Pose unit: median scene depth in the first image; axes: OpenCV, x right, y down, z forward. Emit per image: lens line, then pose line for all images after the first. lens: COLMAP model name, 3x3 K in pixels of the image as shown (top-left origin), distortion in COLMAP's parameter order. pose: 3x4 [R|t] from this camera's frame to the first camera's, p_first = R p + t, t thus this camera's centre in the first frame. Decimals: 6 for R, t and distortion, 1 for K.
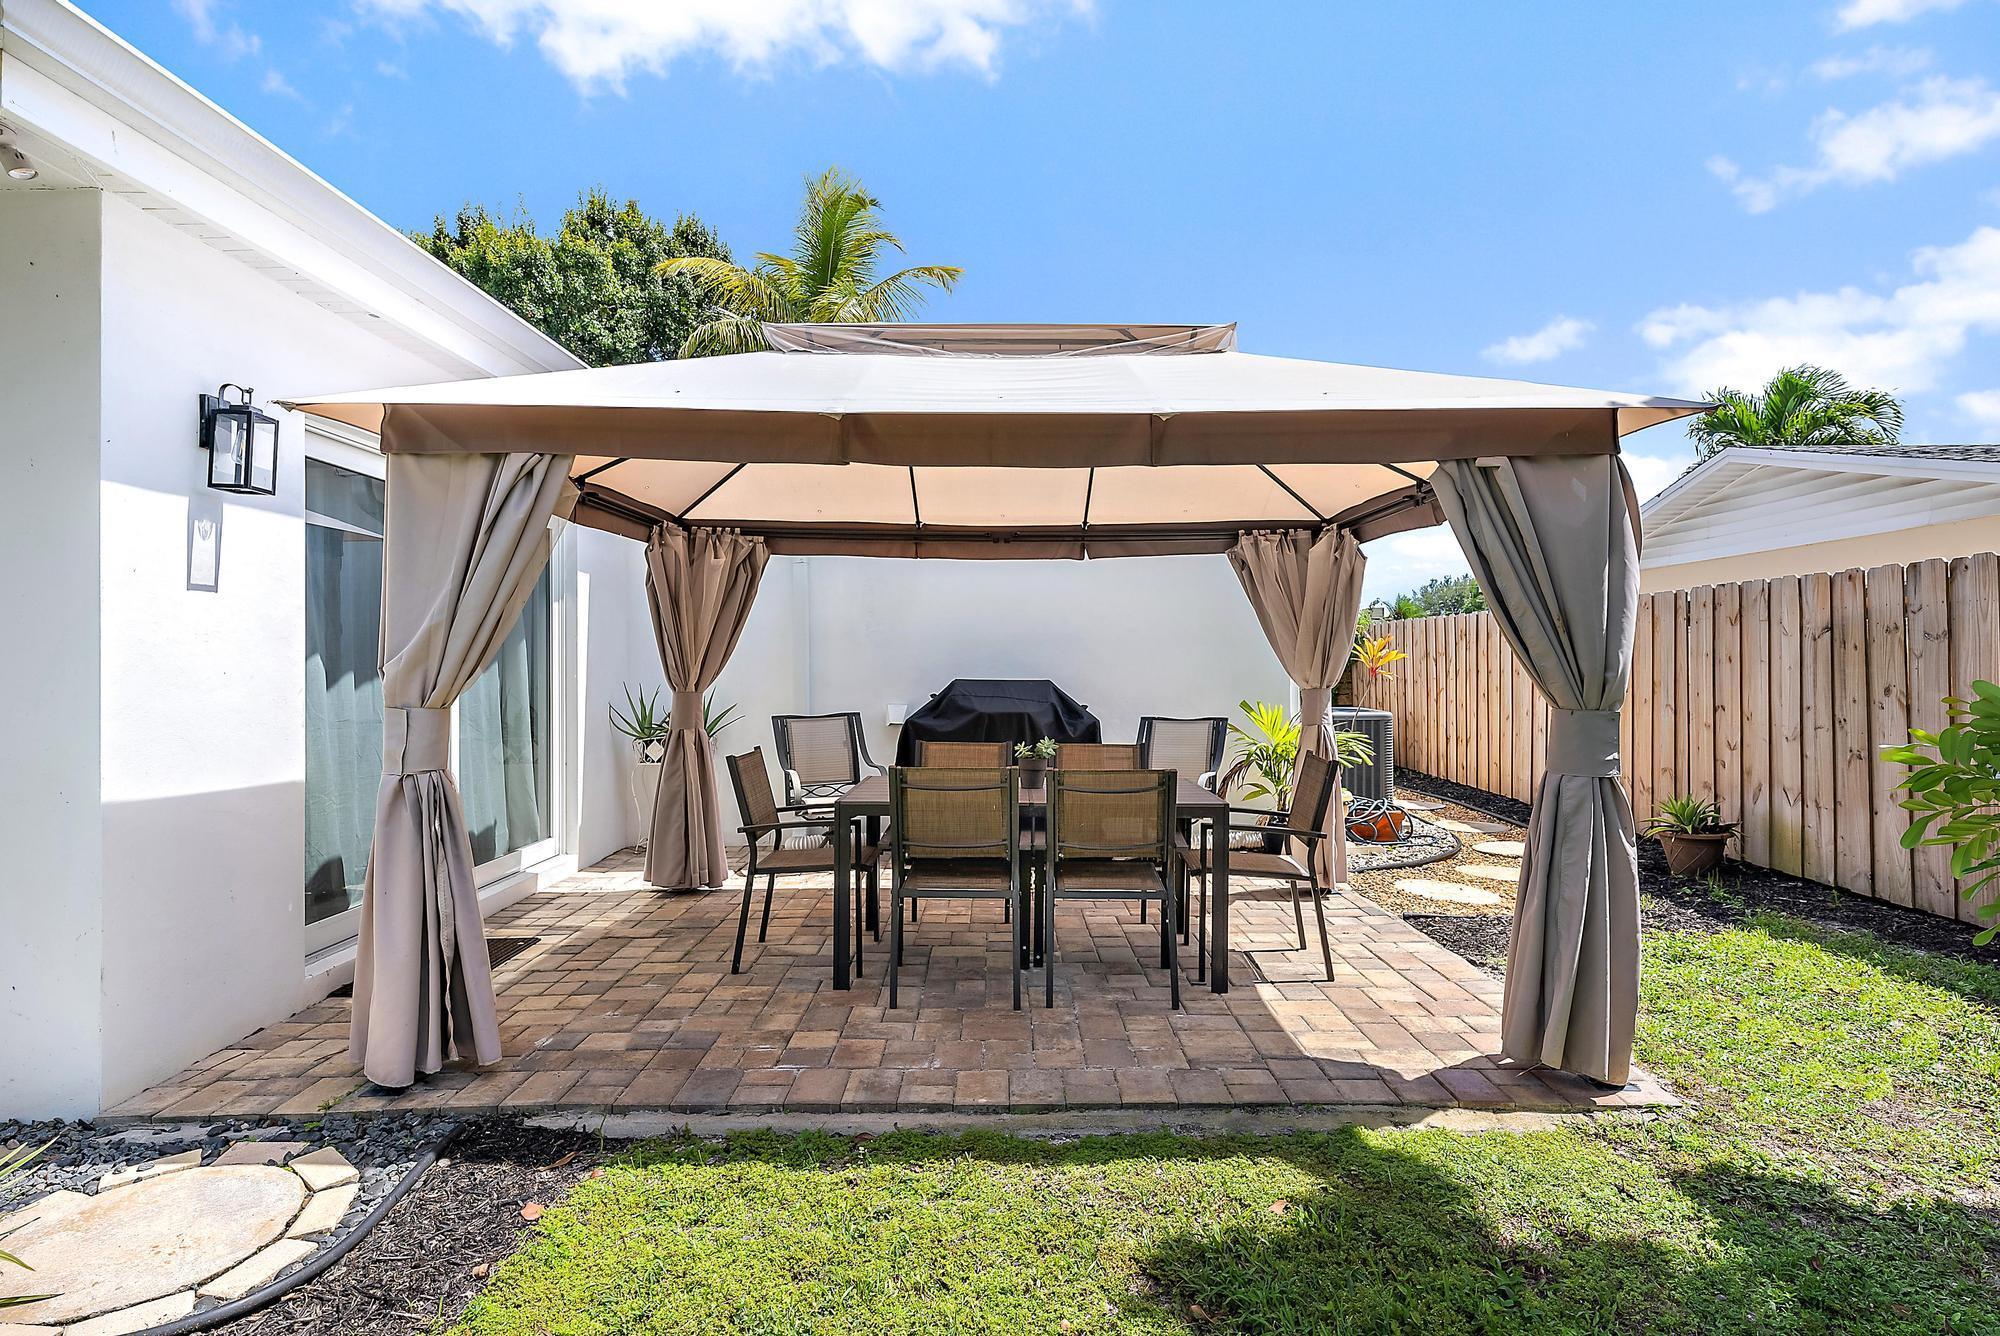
lens RADIAL K [[1001.9, 0, 1008.7], [0, 1001.9, 653.5], [0, 0, 1]] dist [-0.006275, -0.000663]
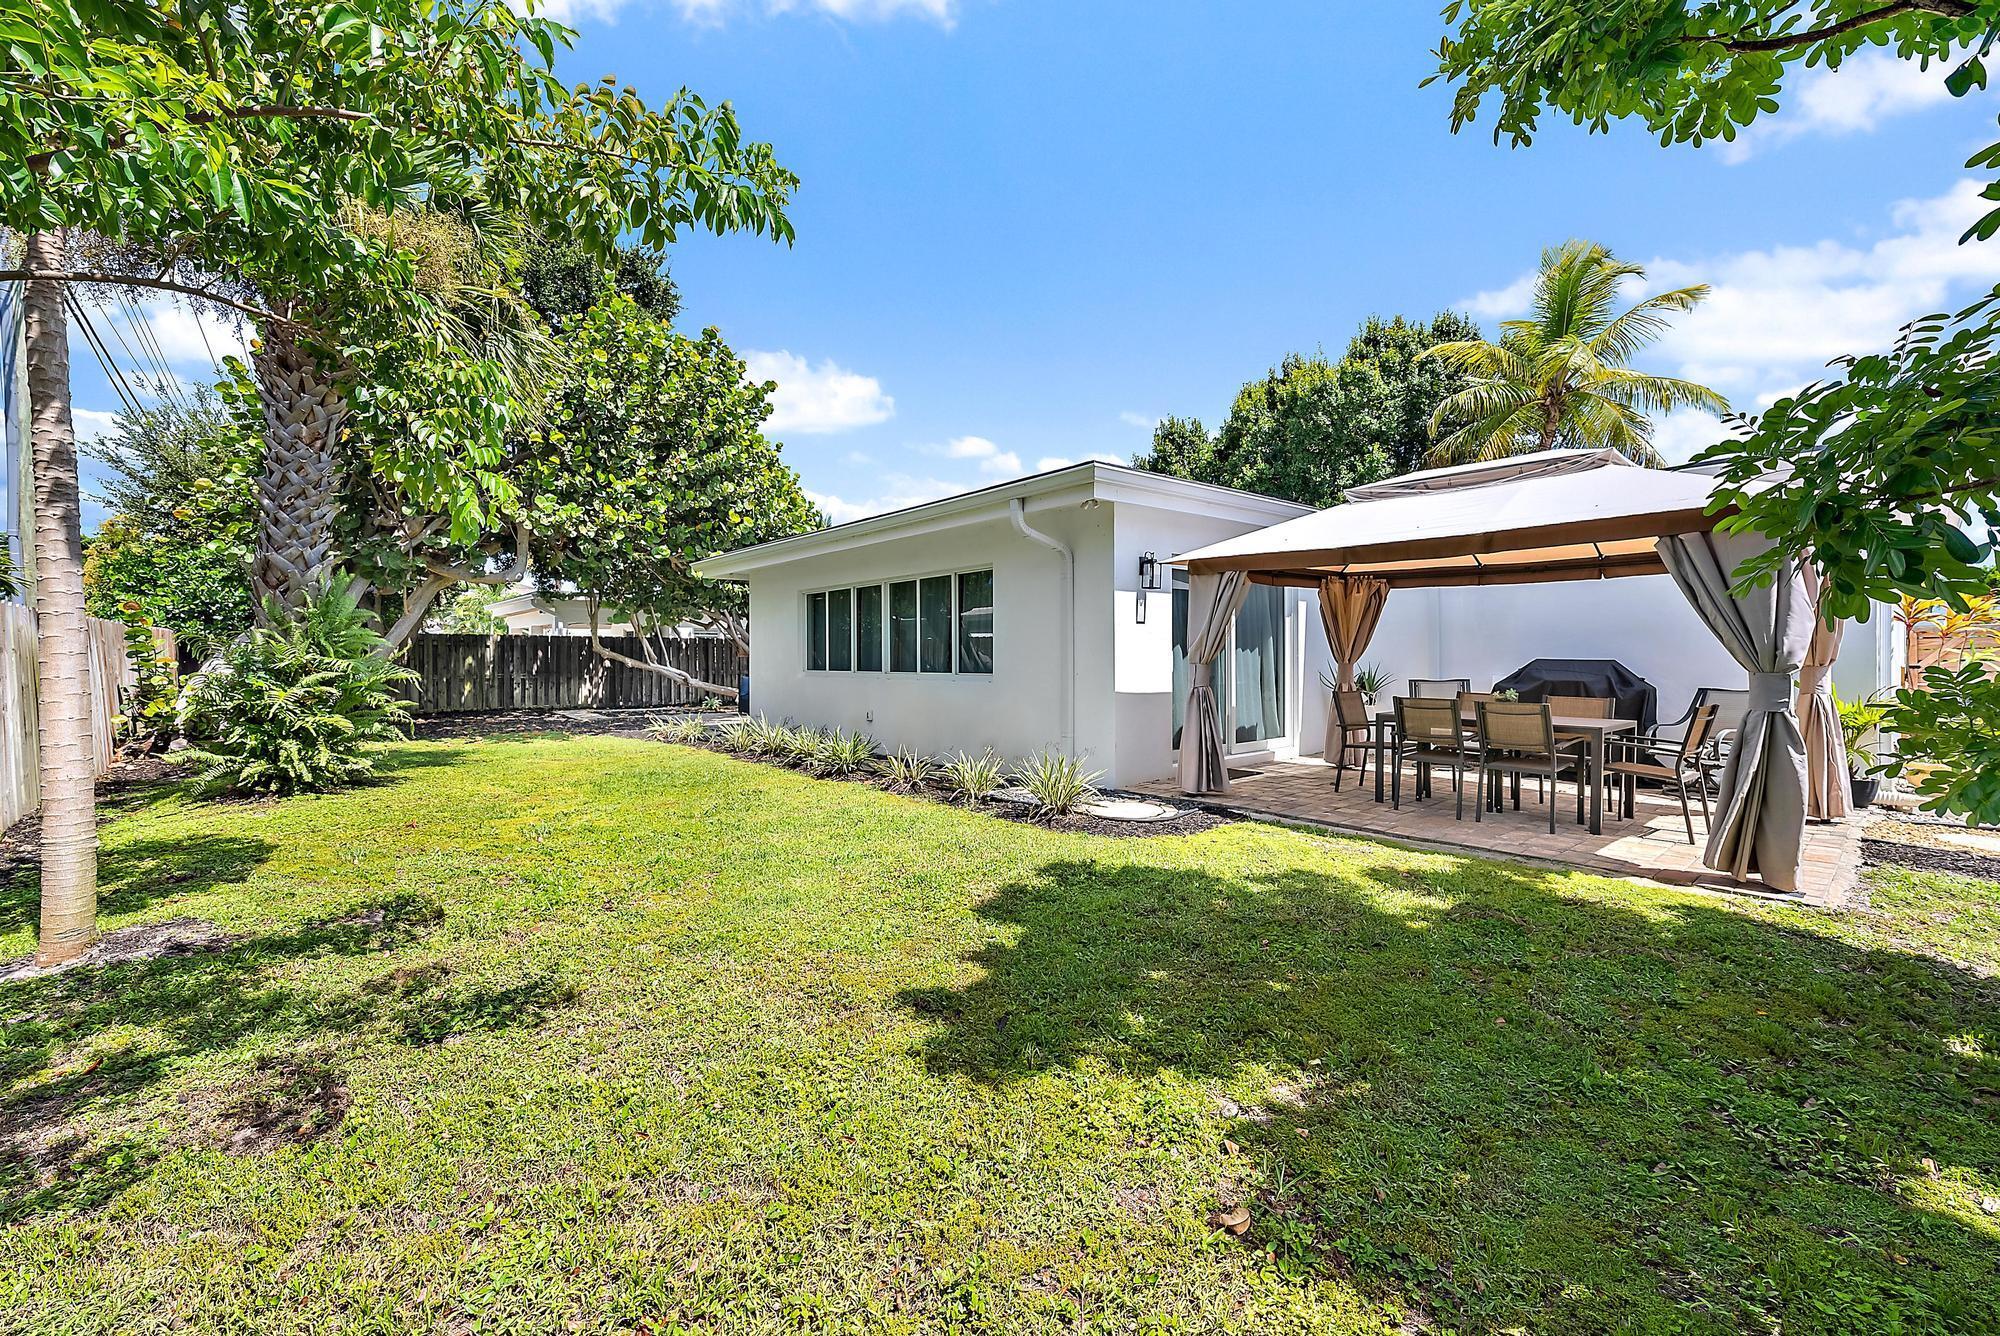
lens RADIAL K [[811.6, 0, 1009.0], [0, 811.6, 663.9], [0, 0, 1]] dist [0.000203, 0.000010]
pose [[0.648272, 0.009993, -0.761343, 0.429304], [0.008887, 0.999746, 0.020690, 0.000964], [0.761357, -0.020179, 0.648019, -0.477270]]
